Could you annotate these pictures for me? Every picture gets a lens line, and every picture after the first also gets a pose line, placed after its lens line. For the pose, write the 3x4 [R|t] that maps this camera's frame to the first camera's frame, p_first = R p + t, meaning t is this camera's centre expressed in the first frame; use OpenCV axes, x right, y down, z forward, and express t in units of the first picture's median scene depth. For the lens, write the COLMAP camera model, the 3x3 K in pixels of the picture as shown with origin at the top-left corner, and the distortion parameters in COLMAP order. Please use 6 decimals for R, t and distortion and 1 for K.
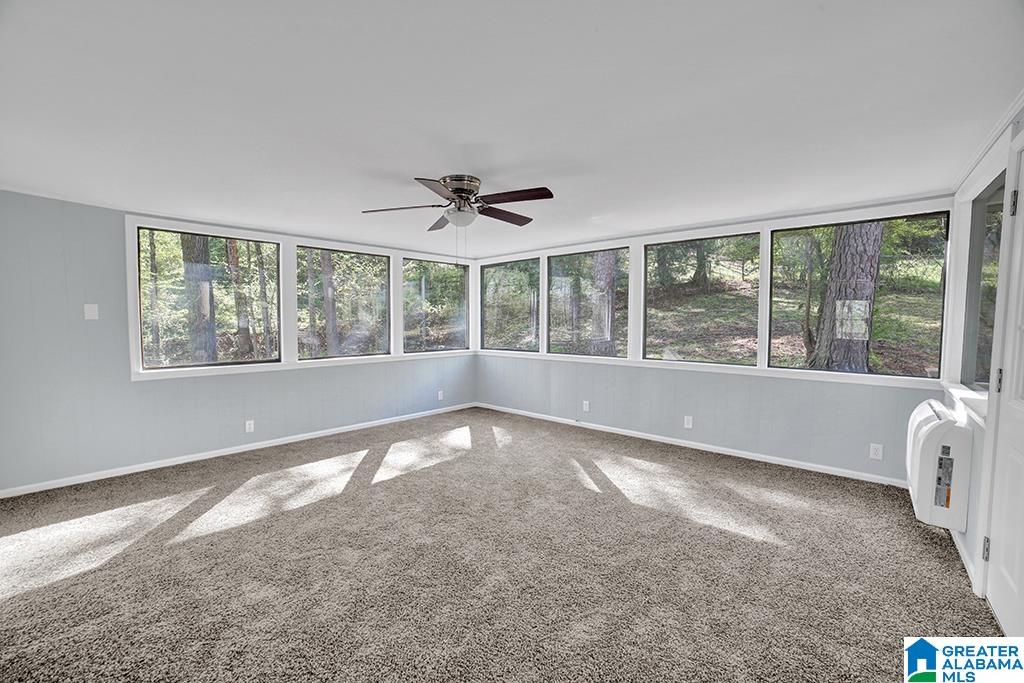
lens RADIAL K [[419.5, 0, 512.0], [0, 419.5, 341.5], [0, 0, 1]] dist [-0.045812, 0.000400]
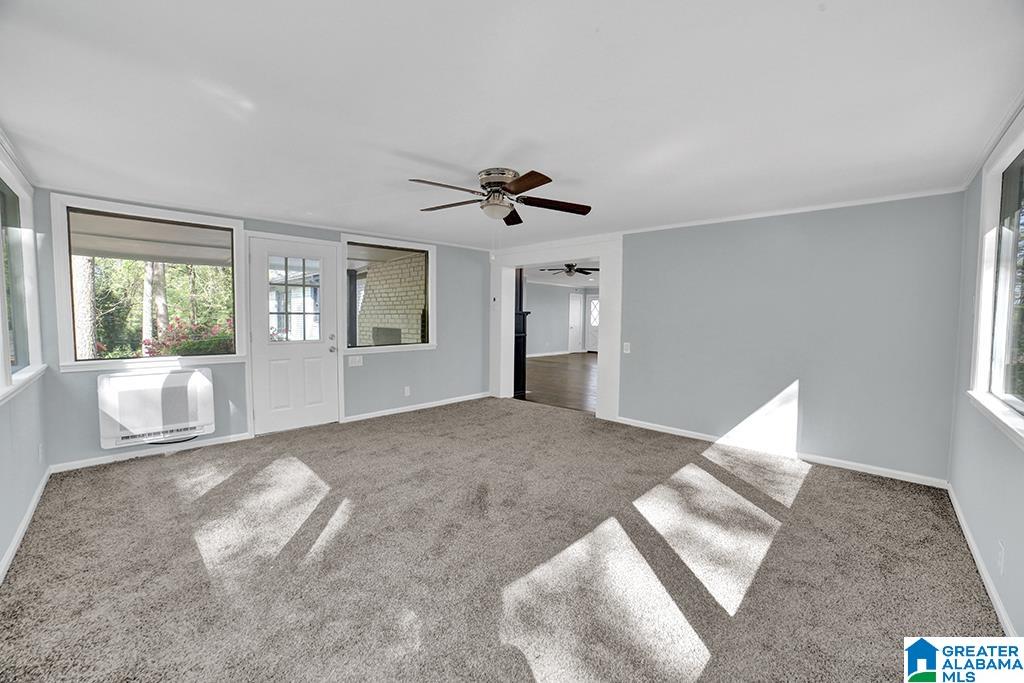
lens RADIAL K [[419.5, 0, 512.0], [0, 419.5, 341.5], [0, 0, 1]] dist [-0.045812, 0.000400]
pose [[-0.999911, -0.007961, -0.010700, -0.128799], [-0.009246, 0.991987, 0.126004, -0.088674], [0.009611, 0.126092, -0.991972, 1.727924]]
